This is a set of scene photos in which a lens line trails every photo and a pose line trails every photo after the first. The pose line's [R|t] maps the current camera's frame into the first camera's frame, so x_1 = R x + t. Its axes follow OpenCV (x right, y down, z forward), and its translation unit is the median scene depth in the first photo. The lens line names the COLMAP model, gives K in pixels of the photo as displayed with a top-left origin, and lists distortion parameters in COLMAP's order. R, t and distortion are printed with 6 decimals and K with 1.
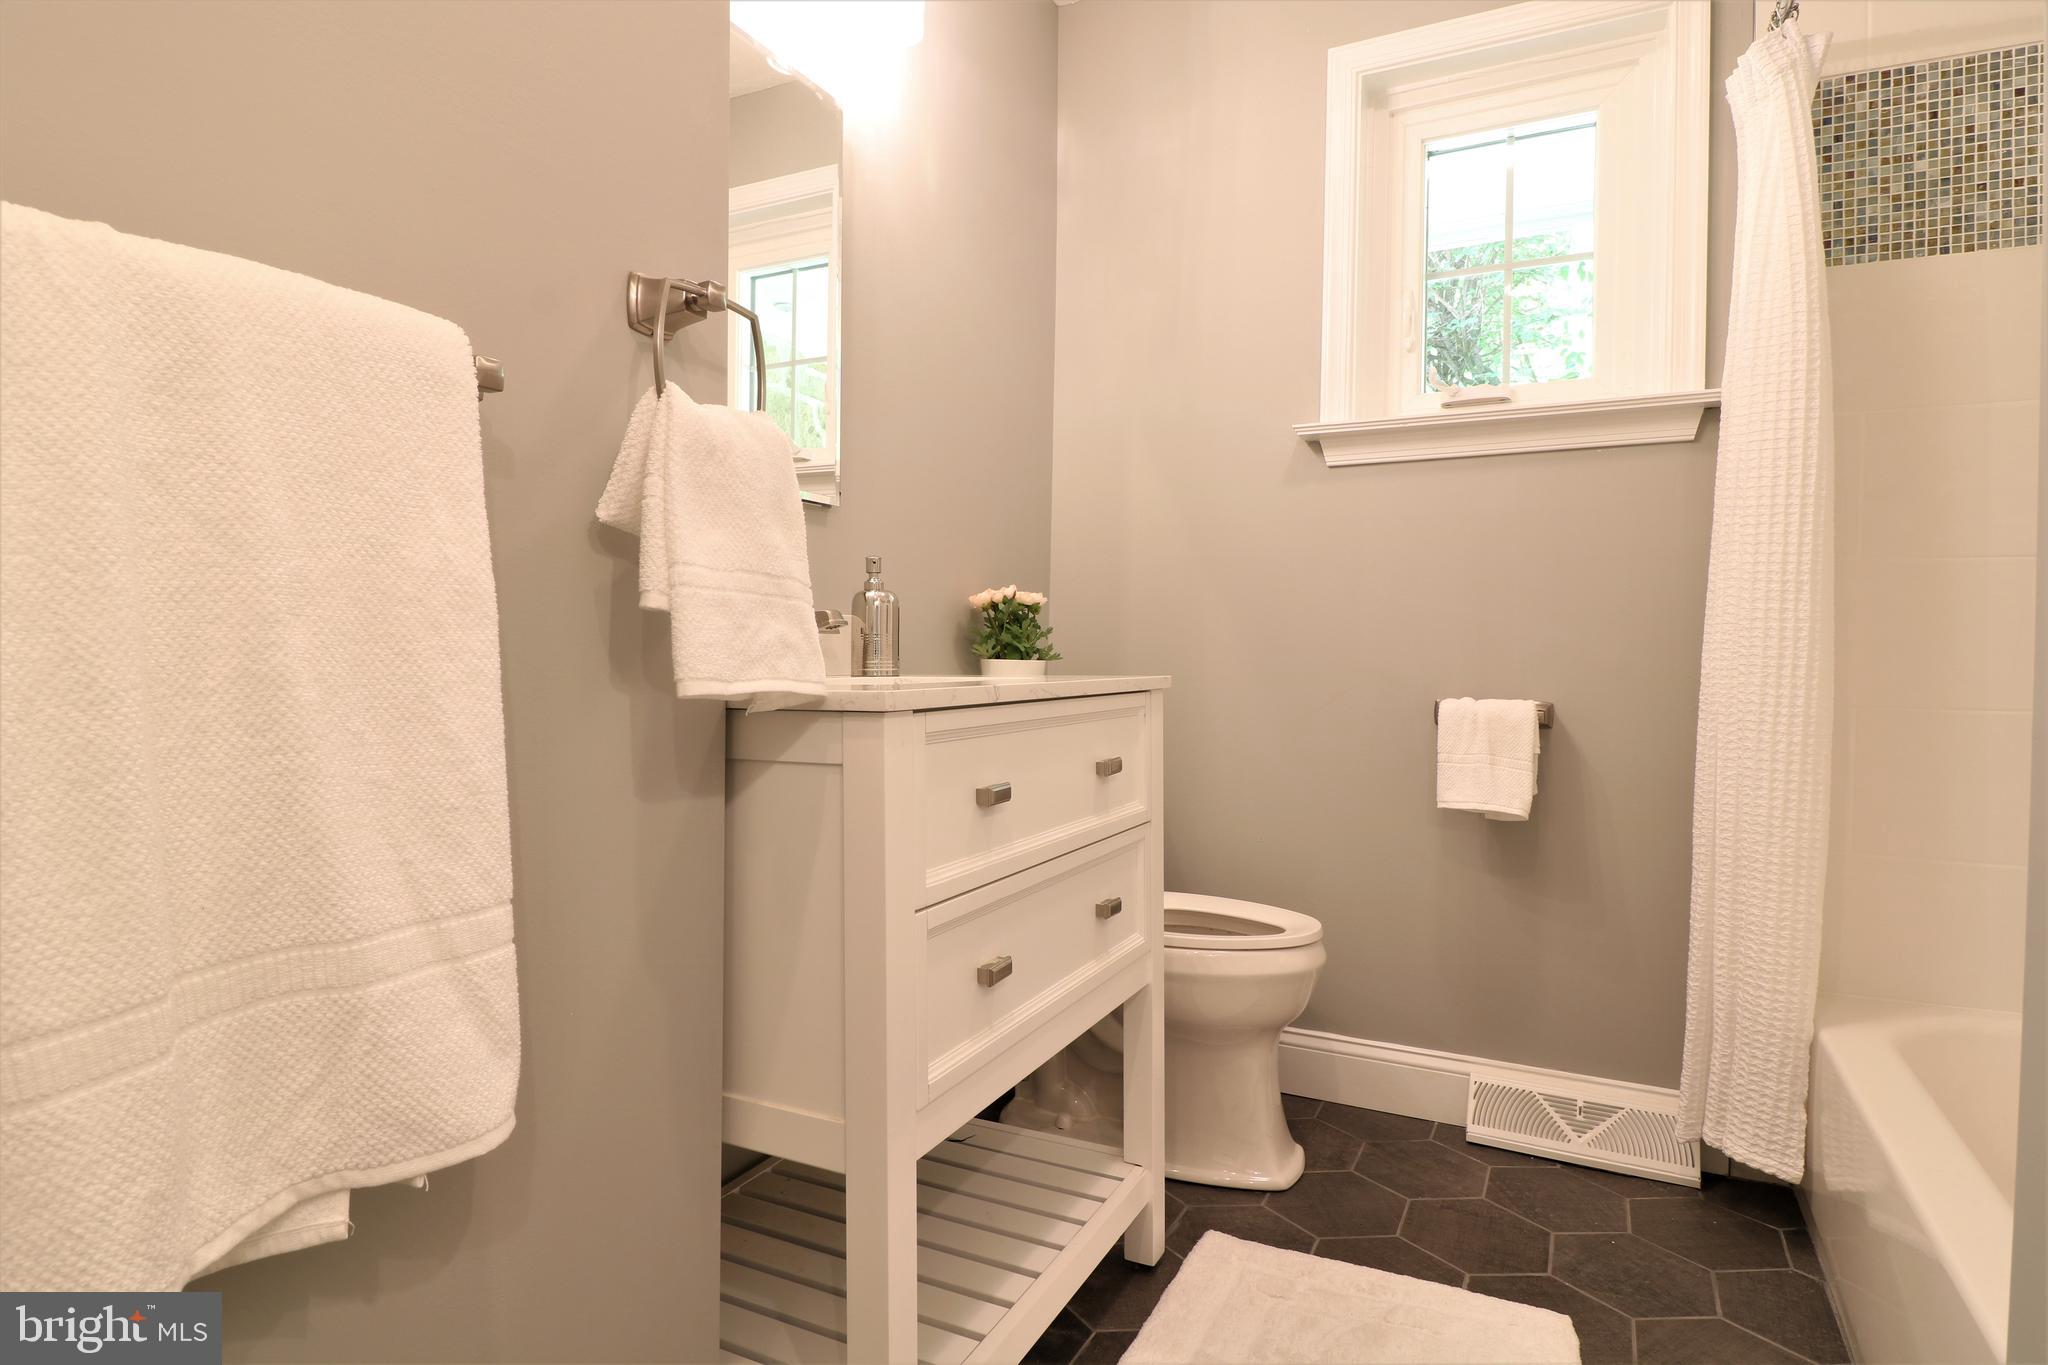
lens RADIAL K [[1083.3, 0, 1027.2], [0, 1083.3, 675.1], [0, 0, 1]] dist [-0.004284, -0.002485]
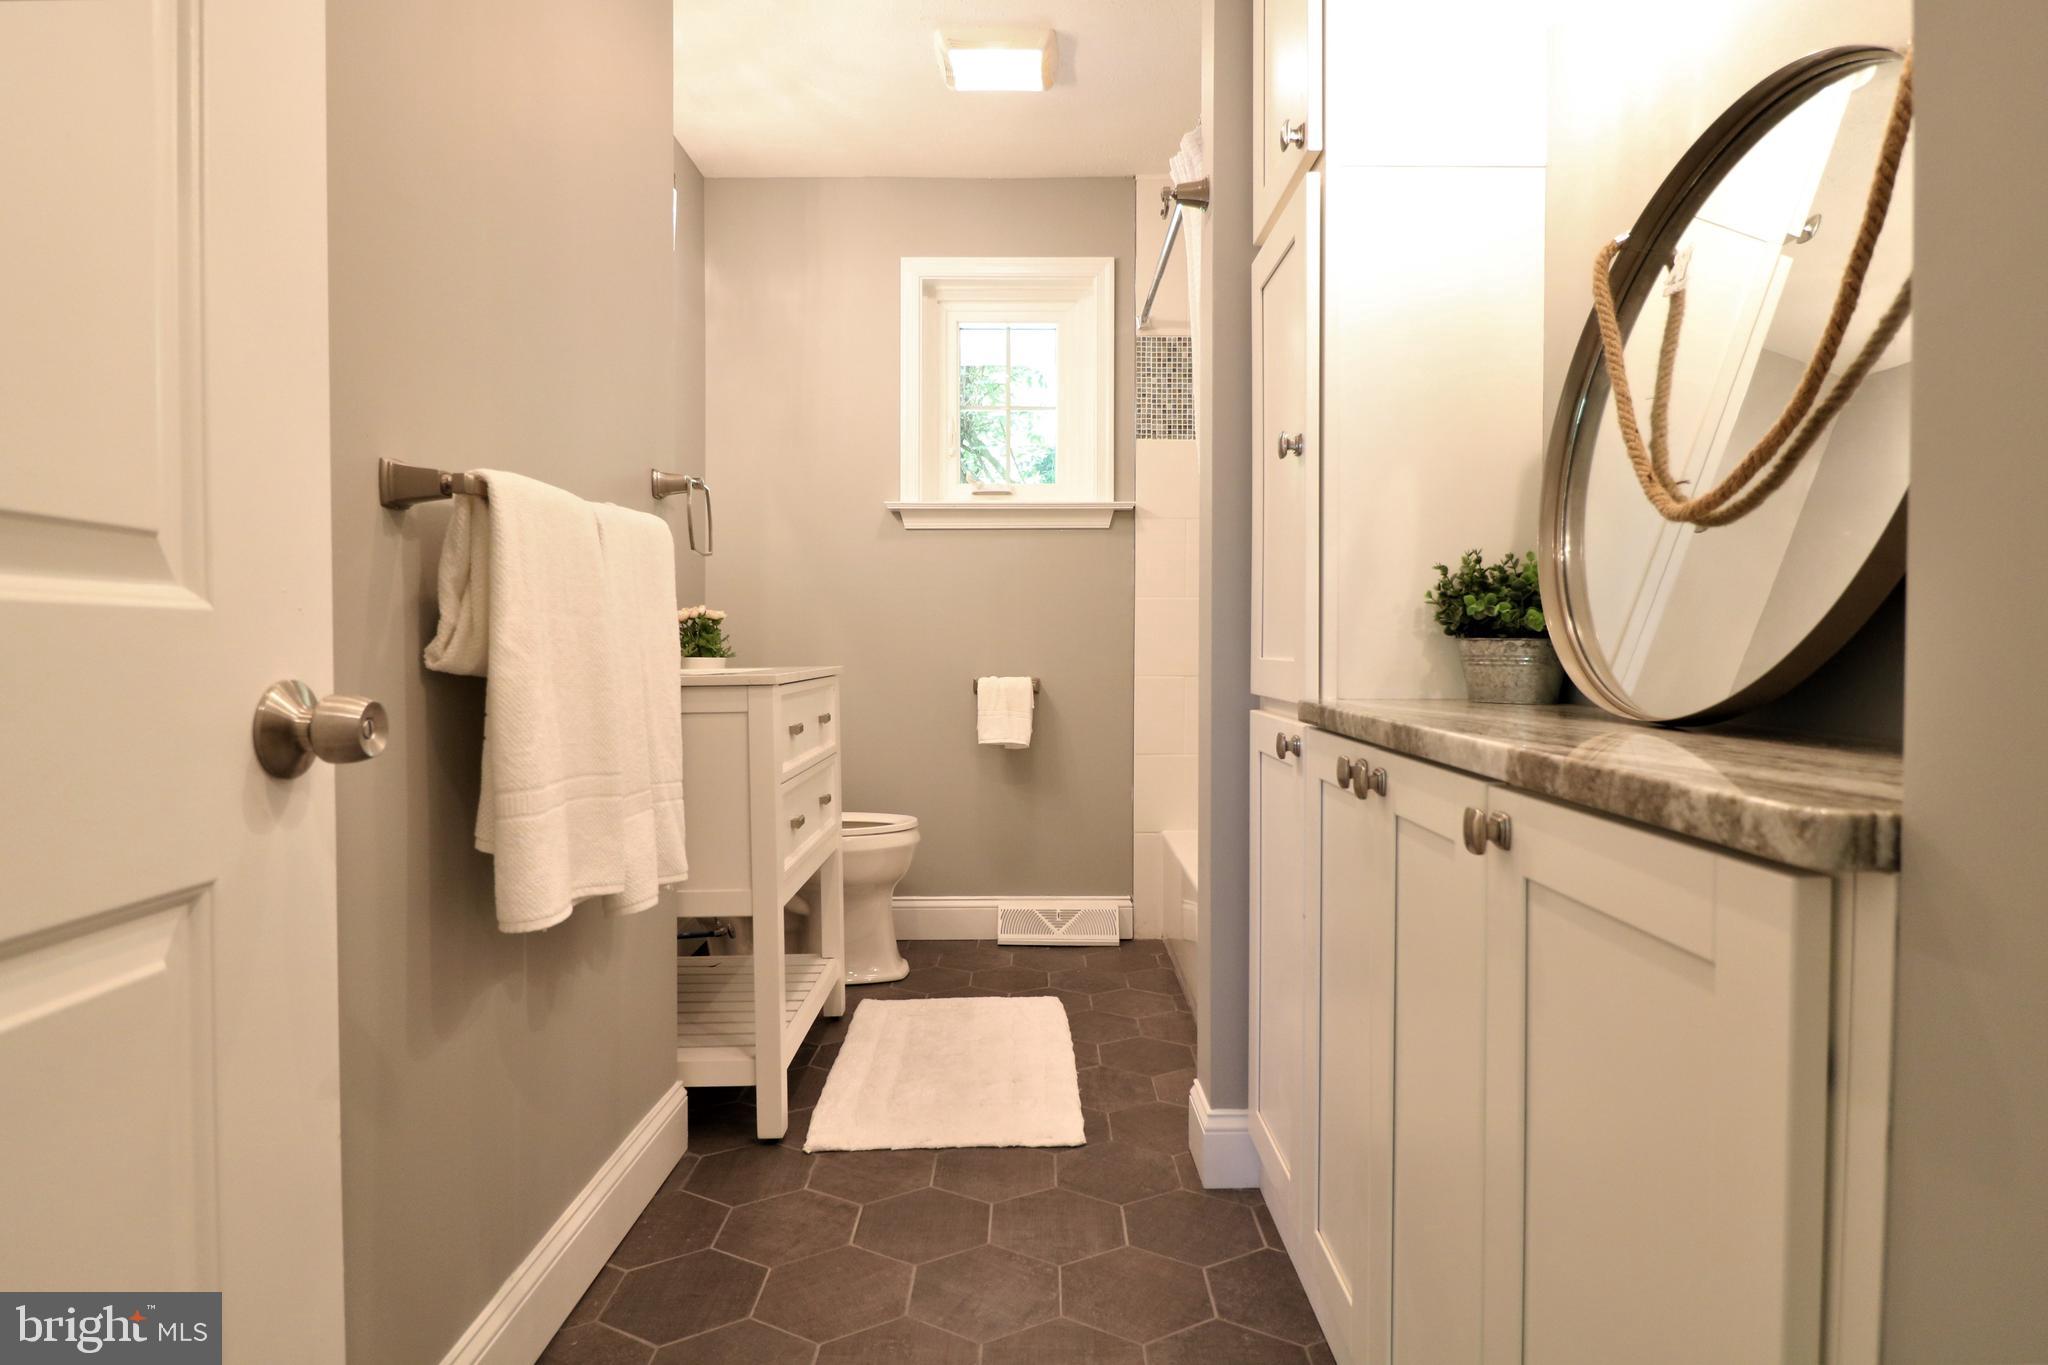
lens RADIAL K [[1083.3, 0, 1024.8], [0, 1083.3, 677.2], [0, 0, 1]] dist [-0.004284, -0.002485]
pose [[0.890235, -0.021620, 0.454987, -0.306609], [0.017437, 0.999758, 0.013390, 0.000316], [-0.455167, -0.003987, 0.890397, -0.499836]]
